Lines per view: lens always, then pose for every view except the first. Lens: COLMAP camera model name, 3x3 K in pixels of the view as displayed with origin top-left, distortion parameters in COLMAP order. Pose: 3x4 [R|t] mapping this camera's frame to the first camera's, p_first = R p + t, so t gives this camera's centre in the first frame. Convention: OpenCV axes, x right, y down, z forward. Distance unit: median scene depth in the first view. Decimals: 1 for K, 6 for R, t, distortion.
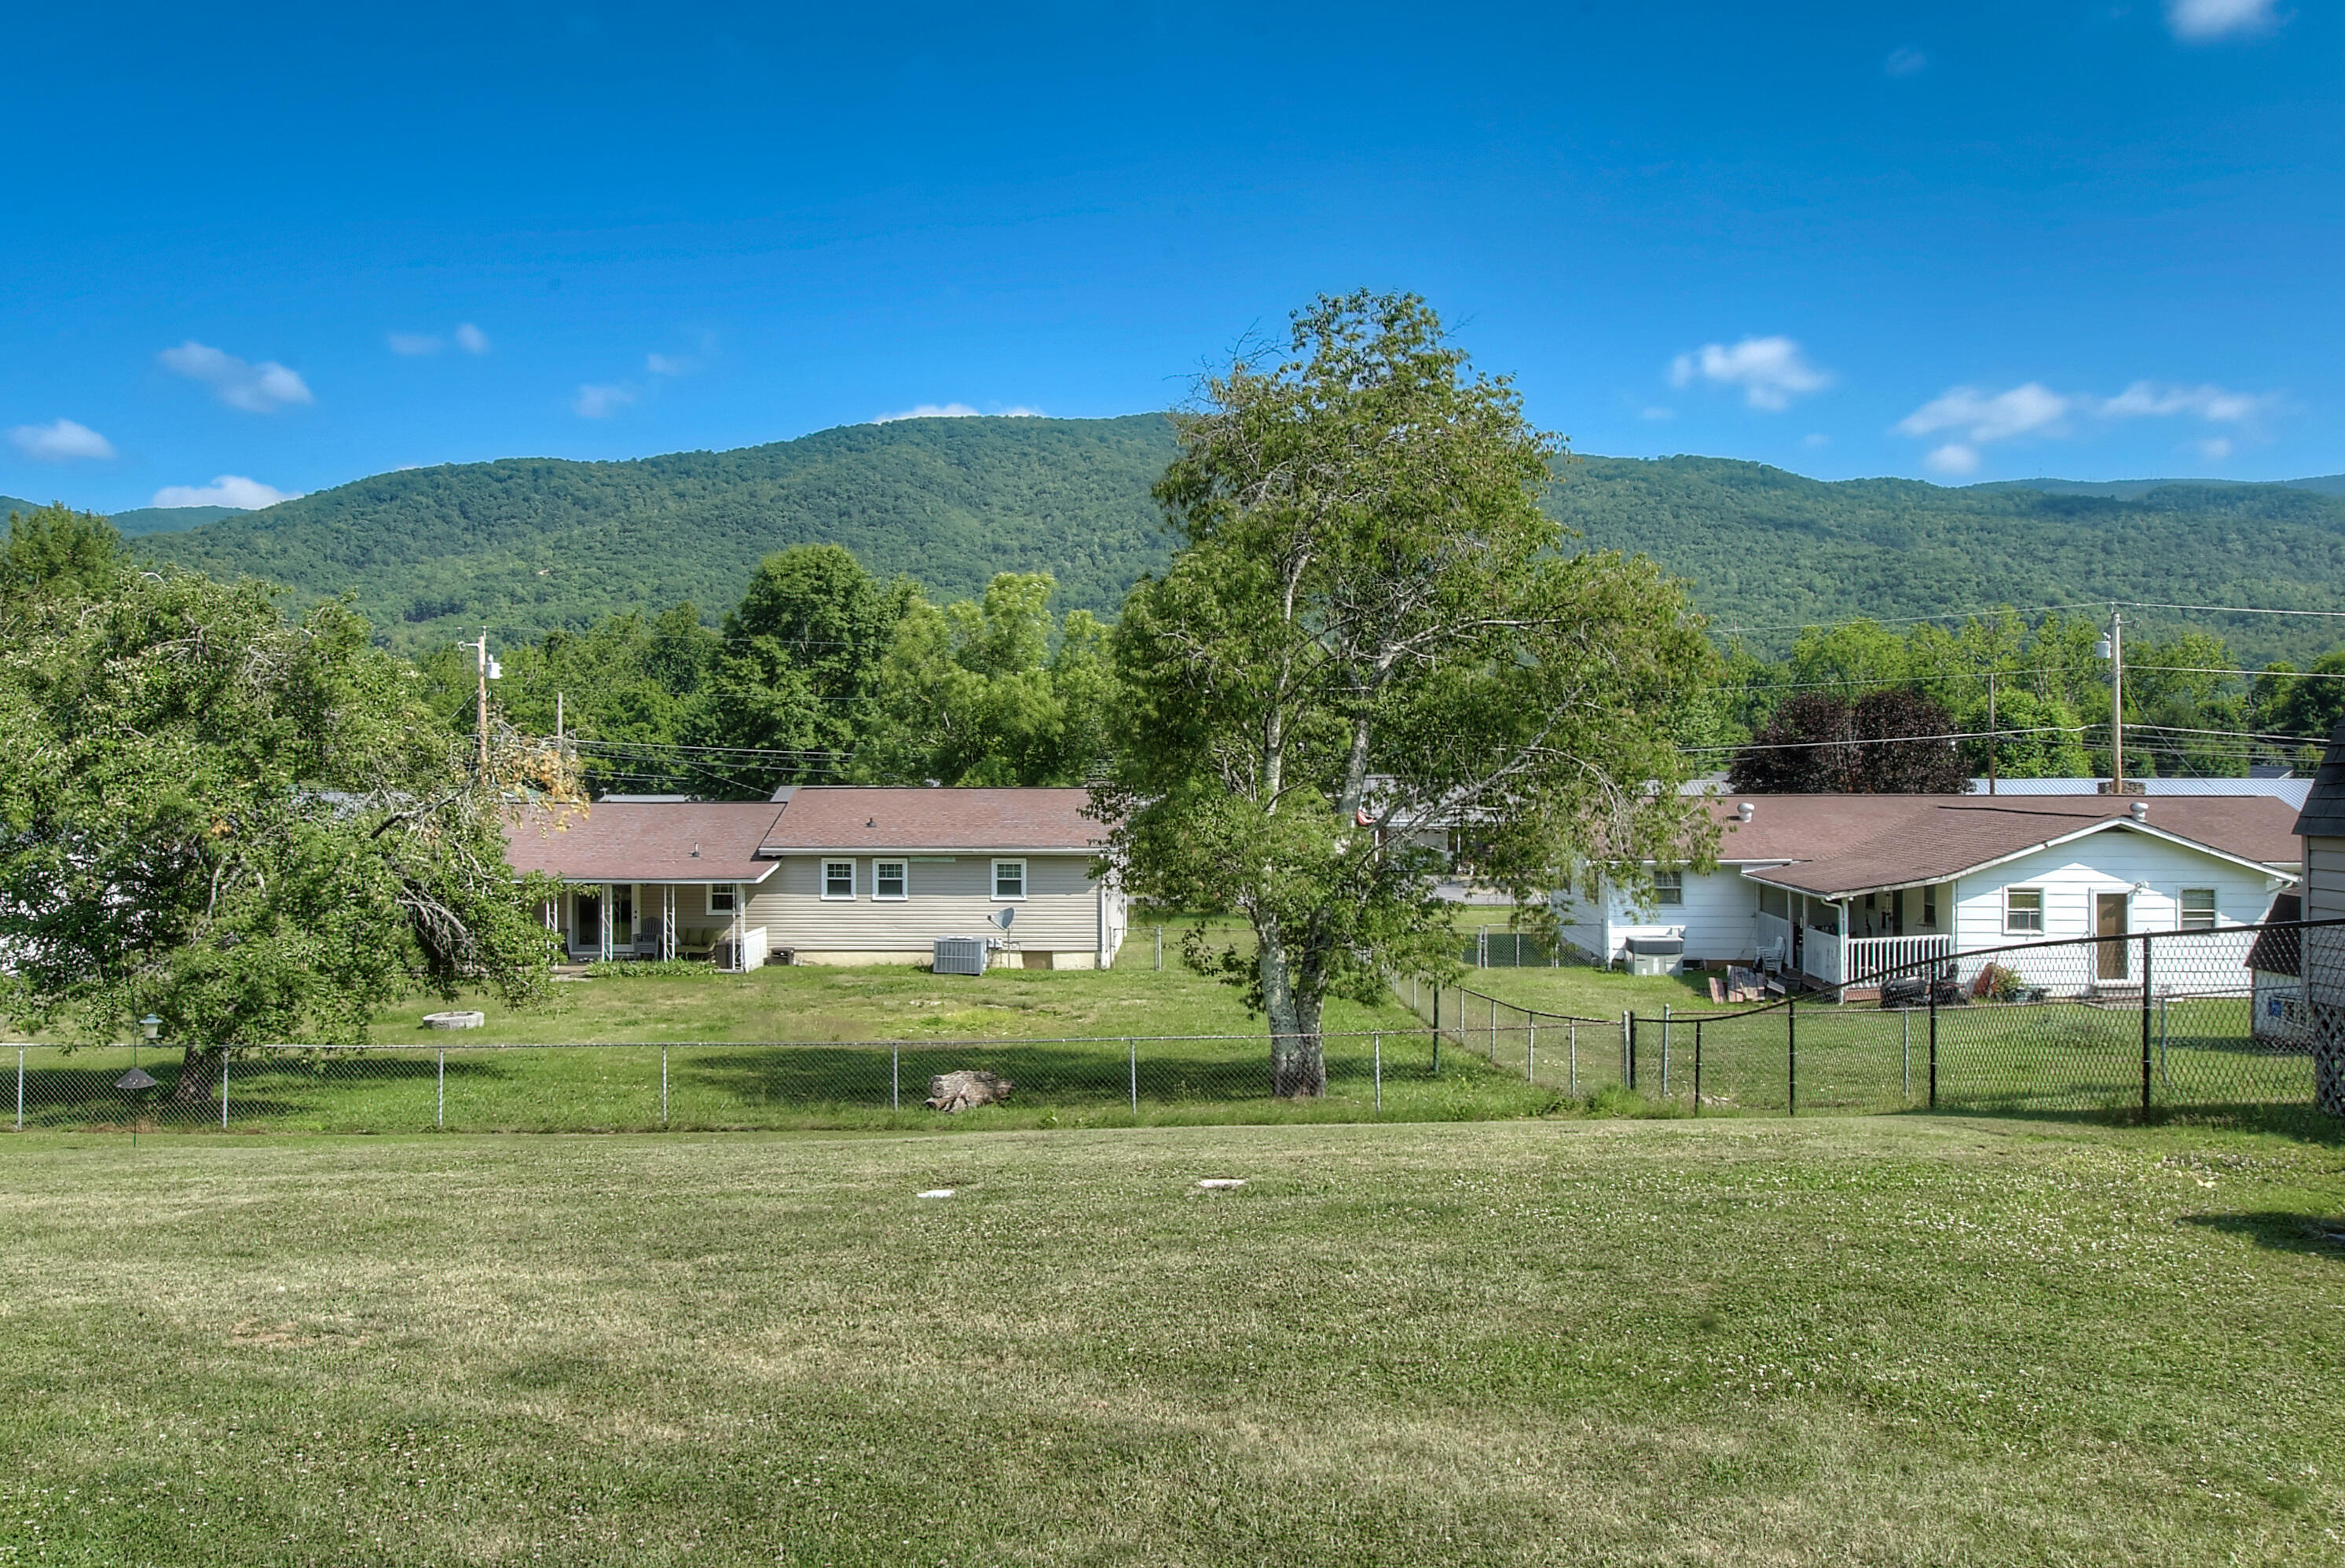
lens RADIAL K [[1917.5, 0, 1172.5], [0, 1917.5, 784.0], [0, 0, 1]] dist [-0.000193, -0.001455]
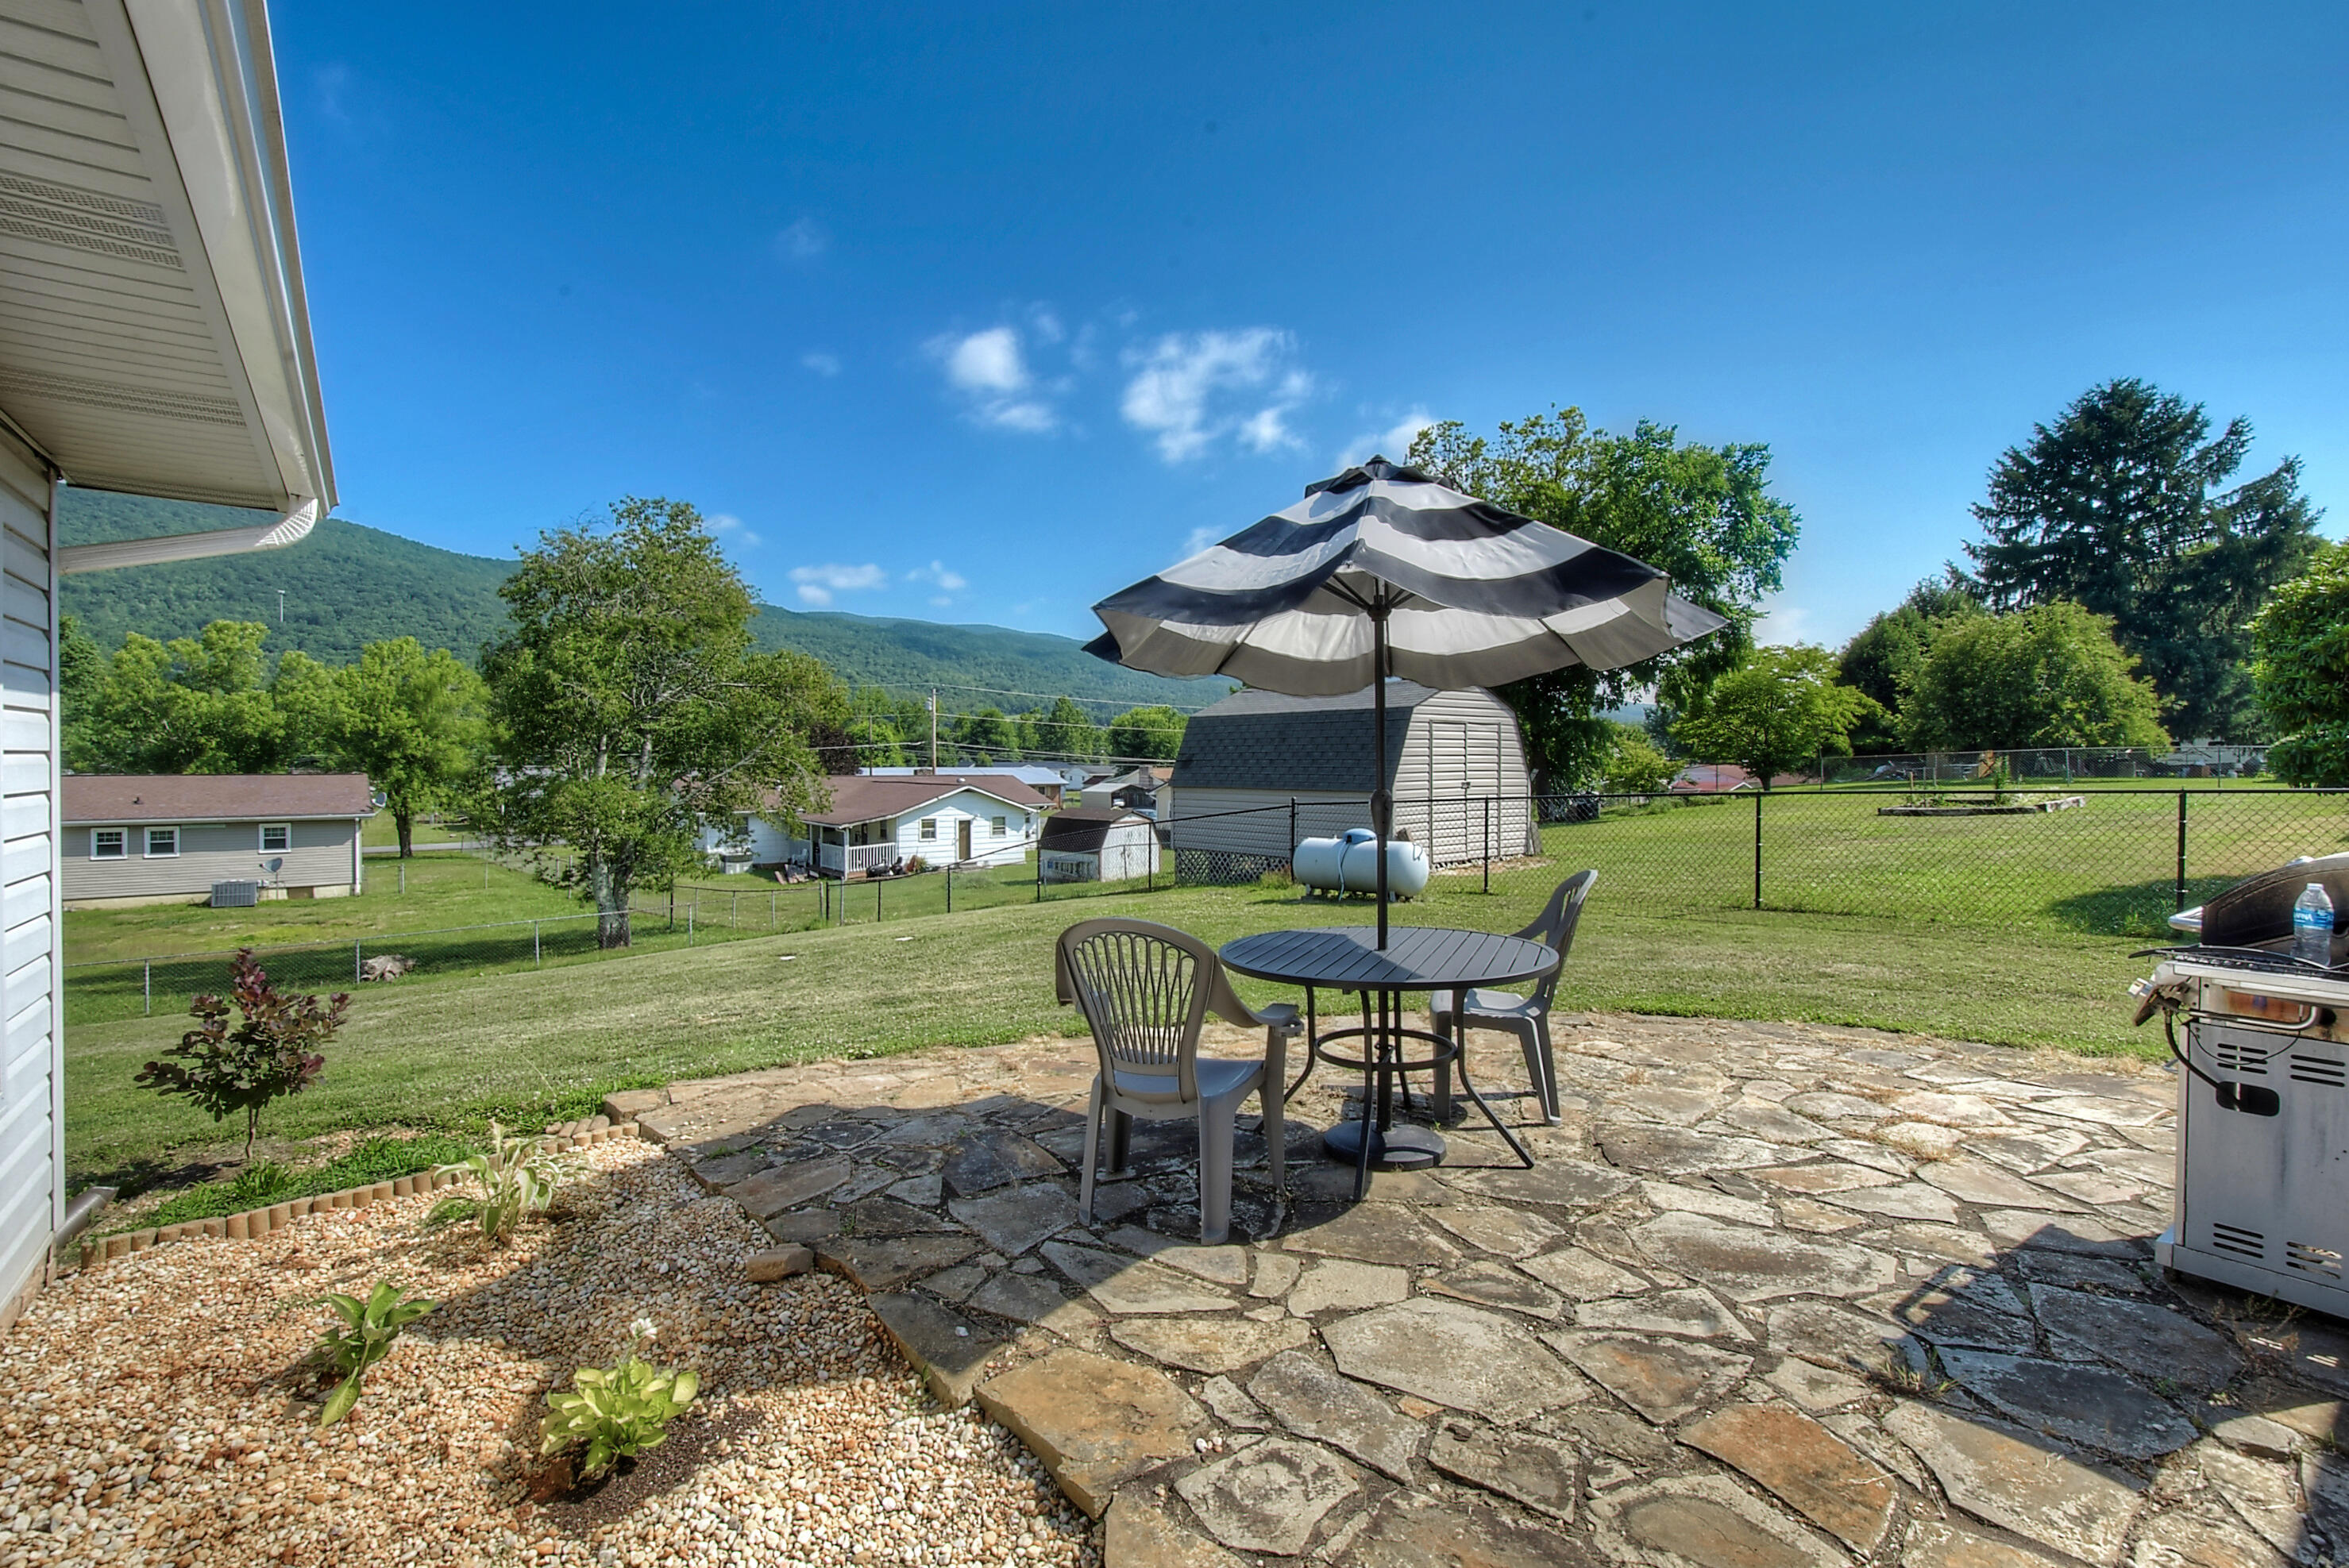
lens RADIAL K [[1050.4, 0, 1167.3], [0, 1050.4, 762.5], [0, 0, 1]] dist [0.000842, -0.006391]
pose [[0.742769, 0.001752, 0.669546, -0.116285], [0.003625, 0.999971, -0.006638, 0.000681], [-0.669538, 0.007358, 0.742741, -0.031461]]
